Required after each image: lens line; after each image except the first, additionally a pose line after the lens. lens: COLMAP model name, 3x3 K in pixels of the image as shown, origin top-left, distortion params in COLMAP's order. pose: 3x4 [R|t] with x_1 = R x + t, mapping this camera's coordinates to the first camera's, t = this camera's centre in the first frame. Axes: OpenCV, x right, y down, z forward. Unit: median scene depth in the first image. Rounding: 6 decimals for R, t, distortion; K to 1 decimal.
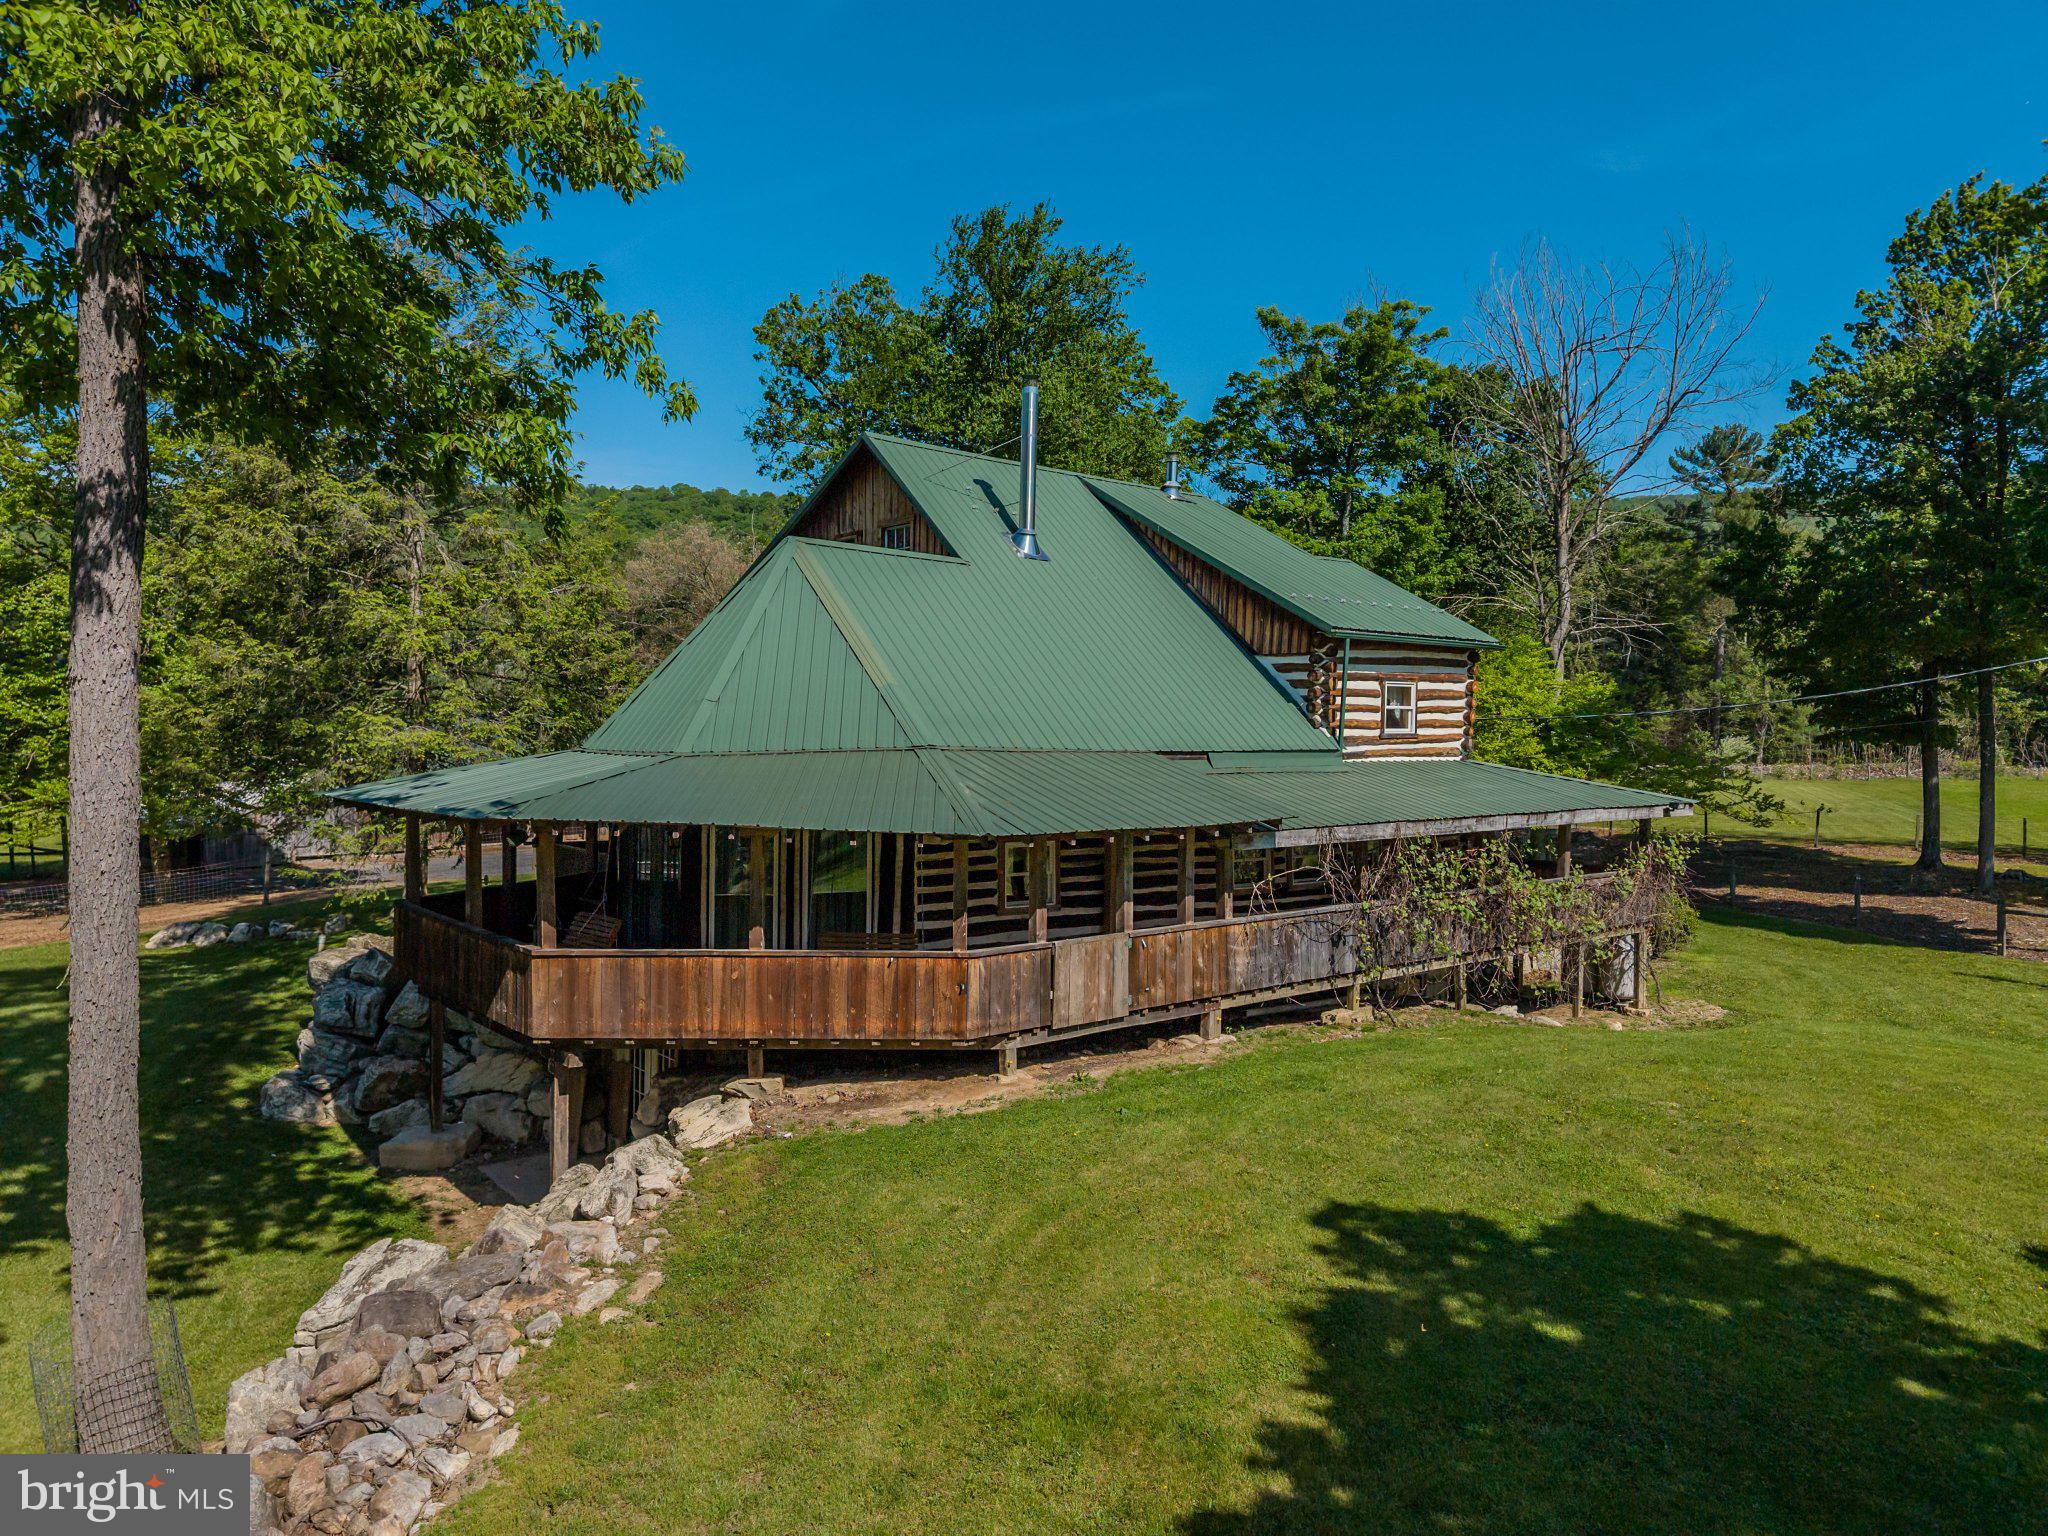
lens RADIAL K [[1354.7, 0, 1030.2], [0, 1354.7, 776.4], [0, 0, 1]] dist [0.023826, -0.017035]
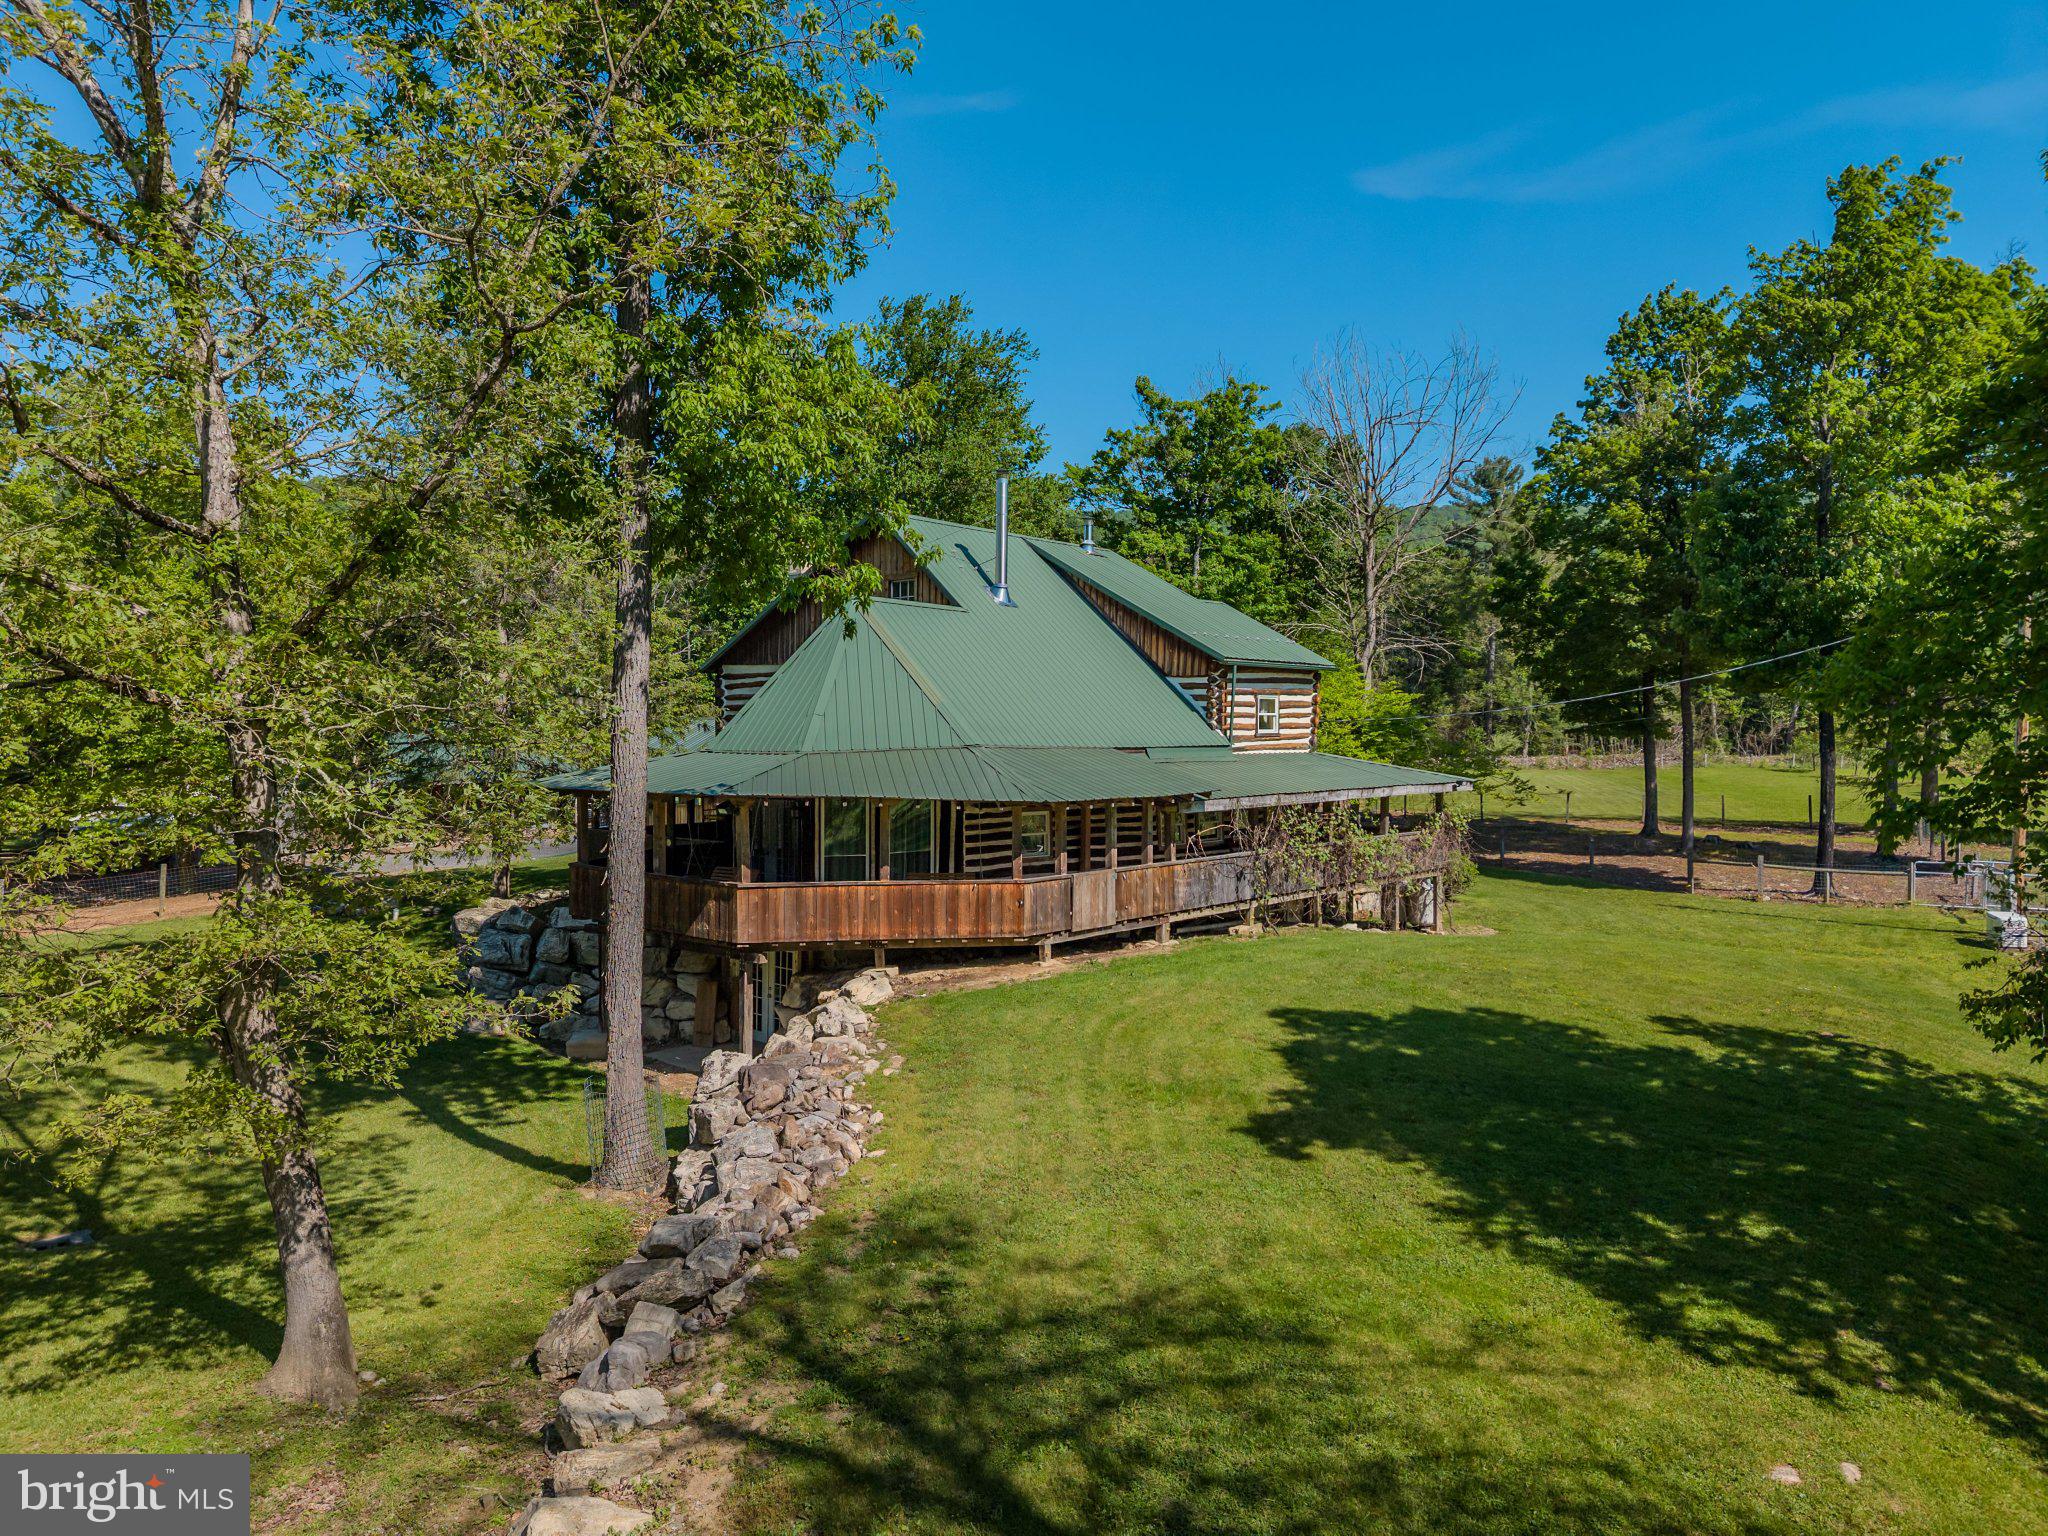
lens RADIAL K [[1354.7, 0, 1026.2], [0, 1354.7, 745.2], [0, 0, 1]] dist [0.023826, -0.017035]
pose [[0.990547, -0.010200, 0.136792, -0.162768], [0.013380, 0.999661, -0.022350, 0.008422], [-0.136518, 0.023969, 0.990348, -0.332881]]
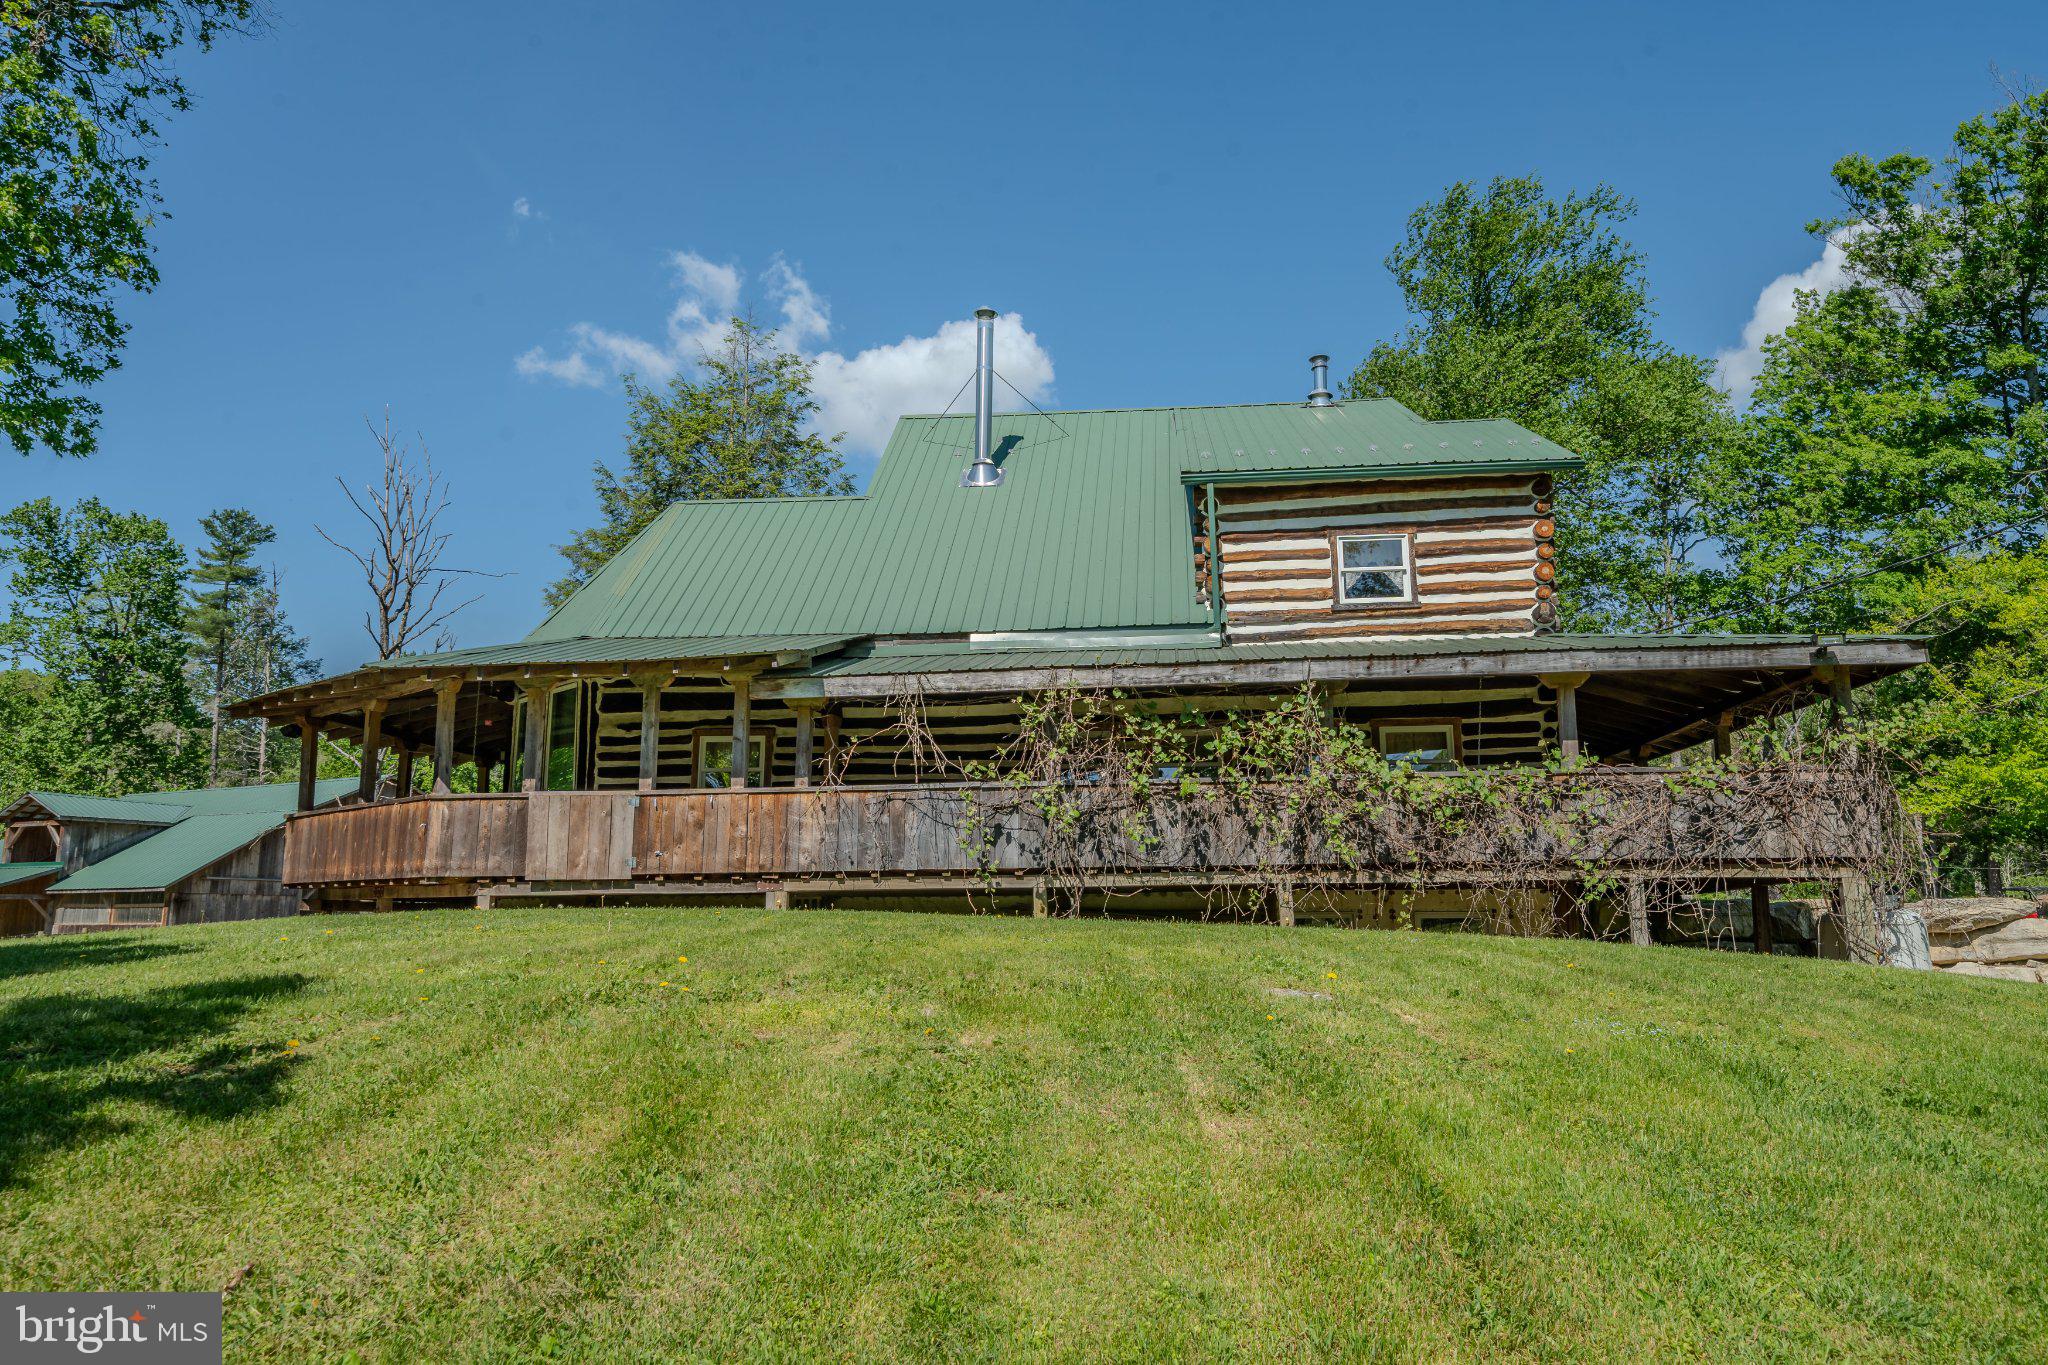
lens RADIAL K [[1343.3, 0, 1036.0], [0, 1343.3, 685.6], [0, 0, 1]] dist [-0.004021, 0.000272]
pose [[0.689741, -0.143138, -0.709767, 0.677955], [-0.010132, 0.978261, -0.207131, 0.169239], [0.723986, 0.150058, 0.673296, 0.404150]]
